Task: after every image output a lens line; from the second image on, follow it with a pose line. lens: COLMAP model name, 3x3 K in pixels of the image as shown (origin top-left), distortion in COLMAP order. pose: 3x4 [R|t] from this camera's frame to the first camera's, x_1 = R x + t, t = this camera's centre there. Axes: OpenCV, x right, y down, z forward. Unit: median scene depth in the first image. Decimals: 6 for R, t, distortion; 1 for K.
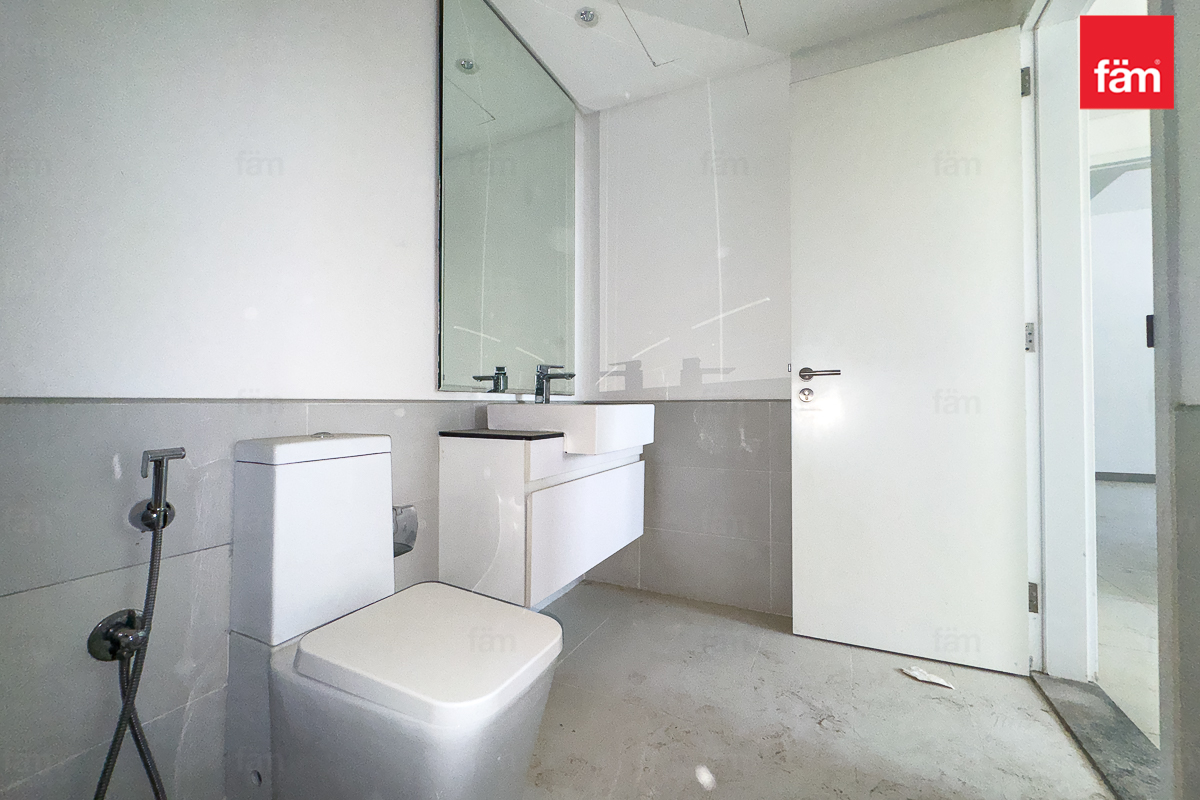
lens RADIAL K [[483.3, 0, 600.0], [0, 483.3, 400.0], [0, 0, 1]] dist [0.000152, -0.000062]
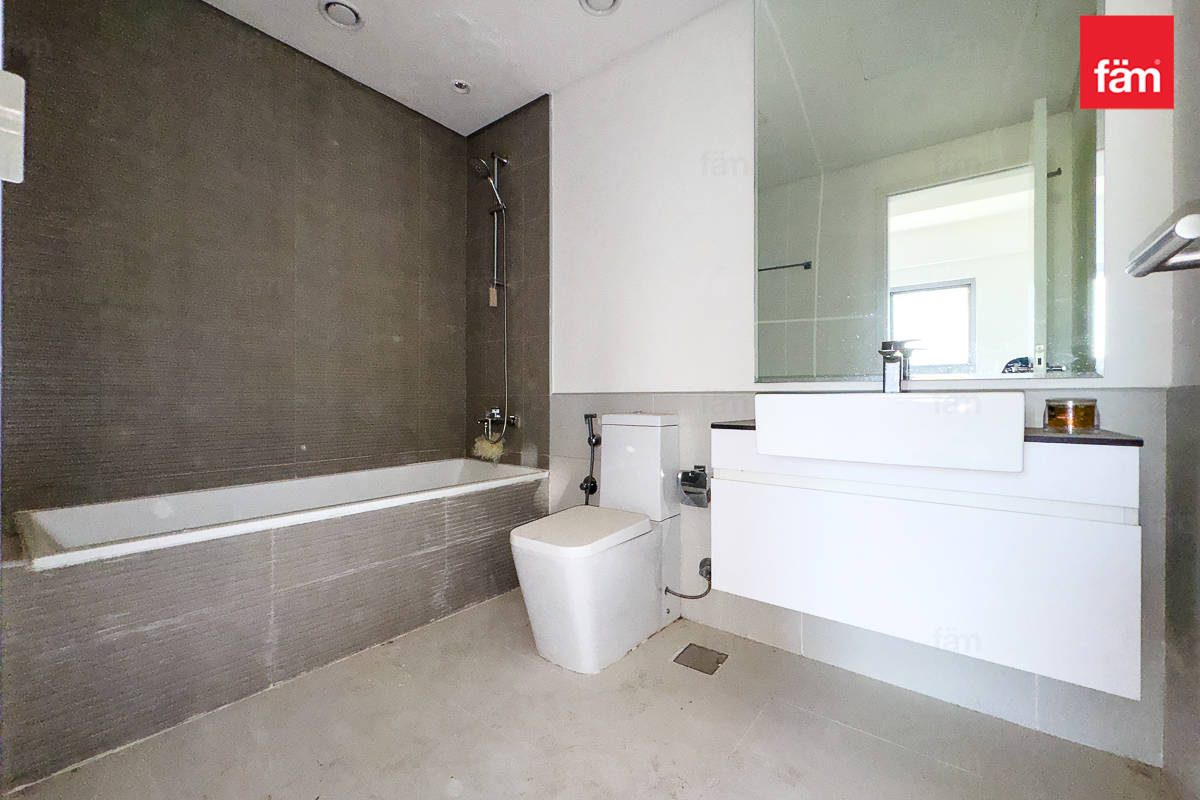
lens RADIAL K [[483.3, 0, 600.0], [0, 483.3, 400.0], [0, 0, 1]] dist [0.000152, -0.000062]
pose [[-0.197847, 0.007629, -0.980203, 1.186651], [0.011580, 0.999918, 0.005445, 0.016184], [0.980165, -0.010274, -0.197919, 1.200567]]
